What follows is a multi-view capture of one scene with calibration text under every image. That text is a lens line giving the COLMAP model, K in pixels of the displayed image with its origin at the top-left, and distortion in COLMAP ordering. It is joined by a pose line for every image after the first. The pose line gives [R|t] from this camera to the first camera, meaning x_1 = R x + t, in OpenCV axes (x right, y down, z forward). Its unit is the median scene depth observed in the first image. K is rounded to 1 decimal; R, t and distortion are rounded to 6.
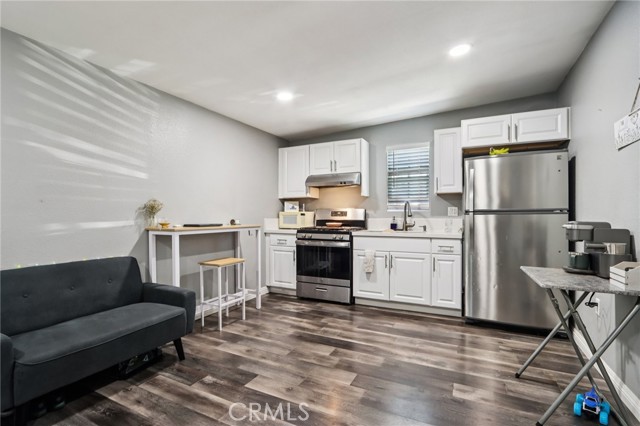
lens RADIAL K [[295.5, 0, 319.7], [0, 295.5, 212.7], [0, 0, 1]] dist [-0.017136, 0.002109]
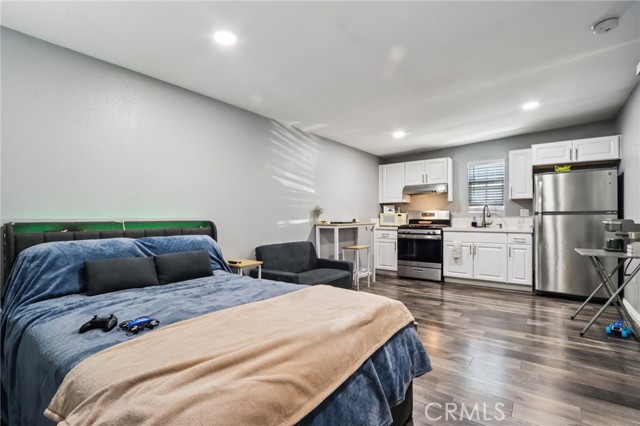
lens RADIAL K [[295.5, 0, 319.2], [0, 295.5, 214.0], [0, 0, 1]] dist [-0.017136, 0.002109]
pose [[0.984374, -0.003005, -0.176066, -0.255754], [0.003197, 0.999995, 0.000808, -0.003023], [0.176063, -0.001359, 0.984378, -0.520317]]
